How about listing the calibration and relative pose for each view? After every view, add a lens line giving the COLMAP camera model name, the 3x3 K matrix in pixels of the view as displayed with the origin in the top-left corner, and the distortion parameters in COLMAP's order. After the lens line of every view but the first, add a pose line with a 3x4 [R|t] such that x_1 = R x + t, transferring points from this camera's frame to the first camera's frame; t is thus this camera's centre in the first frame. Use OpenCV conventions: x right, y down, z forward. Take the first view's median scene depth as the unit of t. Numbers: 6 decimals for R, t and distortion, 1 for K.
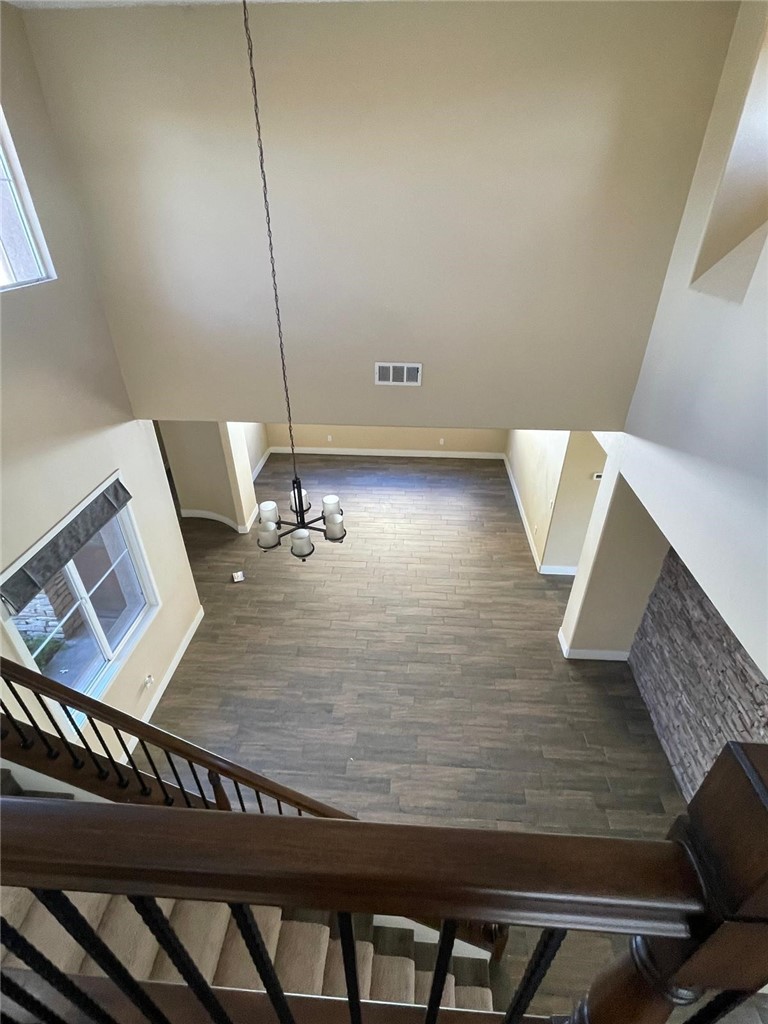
lens RADIAL K [[499.7, 0, 387.3], [0, 499.7, 516.6], [0, 0, 1]] dist [-0.002289, -0.000148]
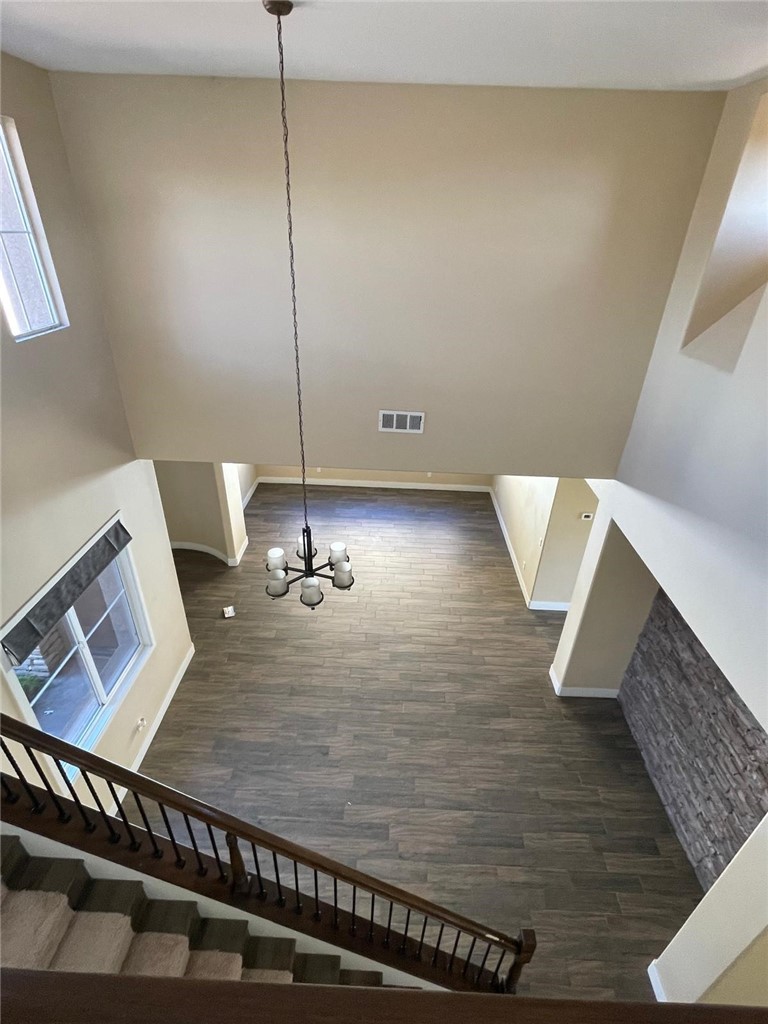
lens RADIAL K [[499.7, 0, 386.7], [0, 499.7, 516.9], [0, 0, 1]] dist [-0.002289, -0.000148]
pose [[0.998930, 0.010817, 0.044966, -0.048304], [-0.008904, 0.999056, -0.042526, -0.041346], [-0.045384, 0.042080, 0.998083, -0.015238]]
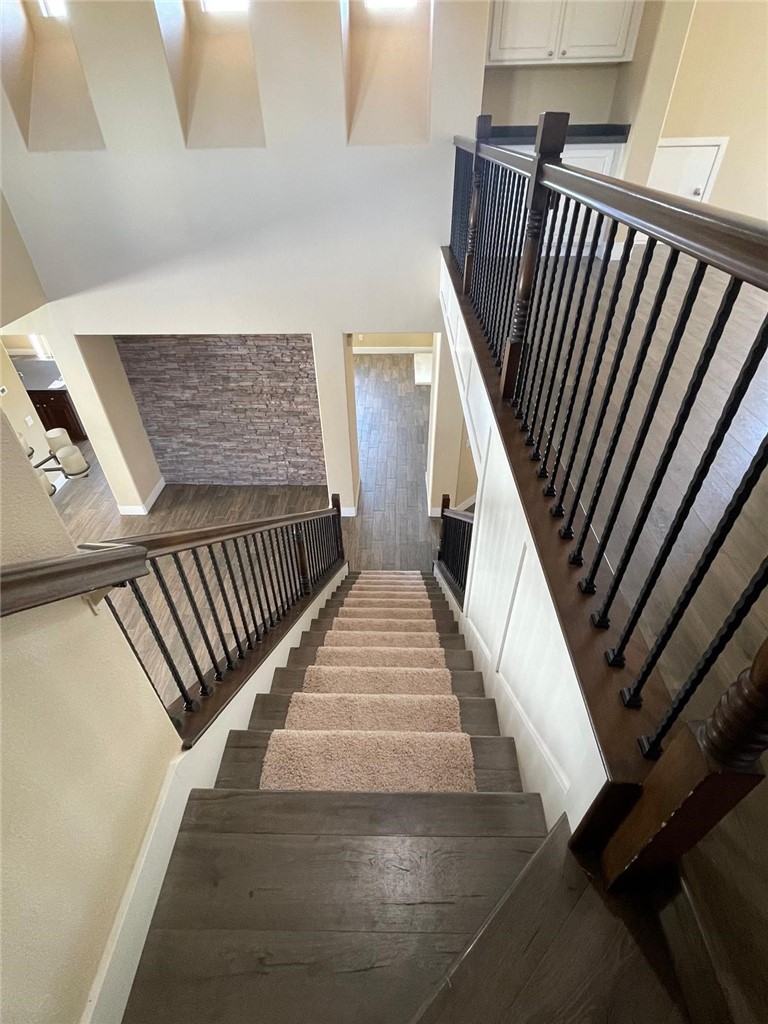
lens RADIAL K [[499.7, 0, 393.7], [0, 499.7, 513.3], [0, 0, 1]] dist [-0.002289, -0.000148]
pose [[-0.052935, -0.626281, 0.777798, -0.724341], [0.546838, 0.633546, 0.547346, -0.052568], [-0.835563, 0.454303, 0.308938, 0.193055]]
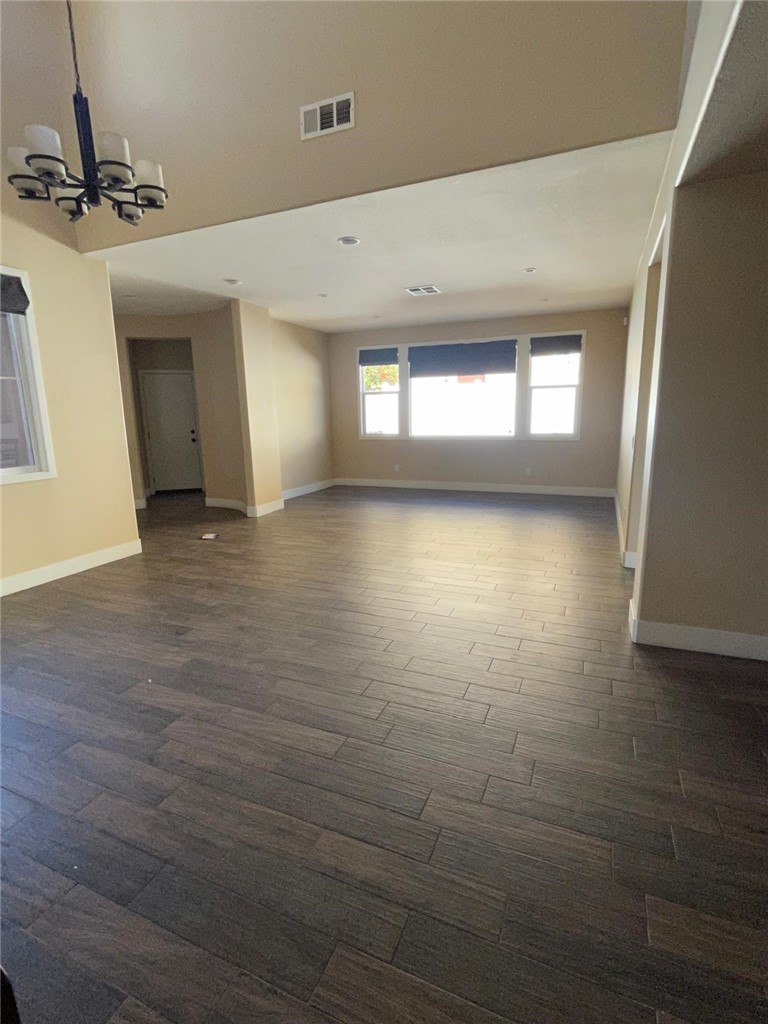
lens RADIAL K [[499.7, 0, 384.6], [0, 499.7, 518.2], [0, 0, 1]] dist [-0.002289, -0.000148]
pose [[0.939729, 0.047854, -0.338554, 0.351757], [-0.165591, 0.929987, -0.328183, 0.461283], [0.299146, 0.364464, 0.881860, 0.534438]]
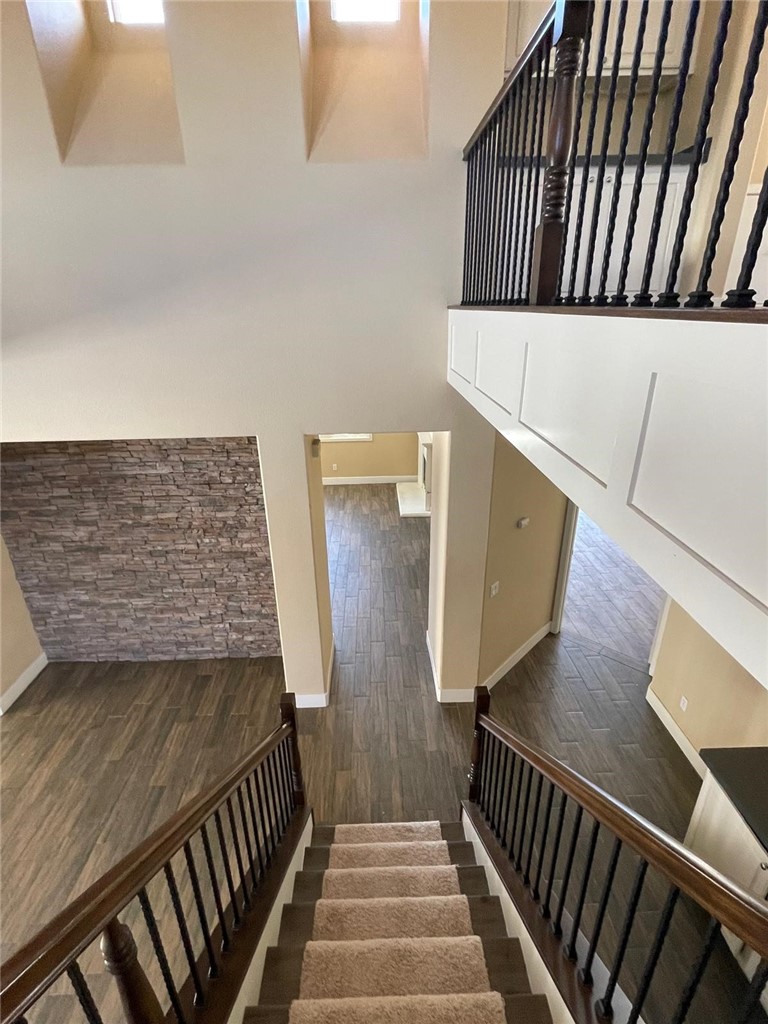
lens RADIAL K [[499.7, 0, 379.5], [0, 499.7, 512.5], [0, 0, 1]] dist [-0.002289, -0.000148]
pose [[-0.083406, -0.389482, 0.917250, -0.323491], [0.560386, 0.742796, 0.366362, 0.123801], [-0.824021, 0.544571, 0.156306, 0.307429]]
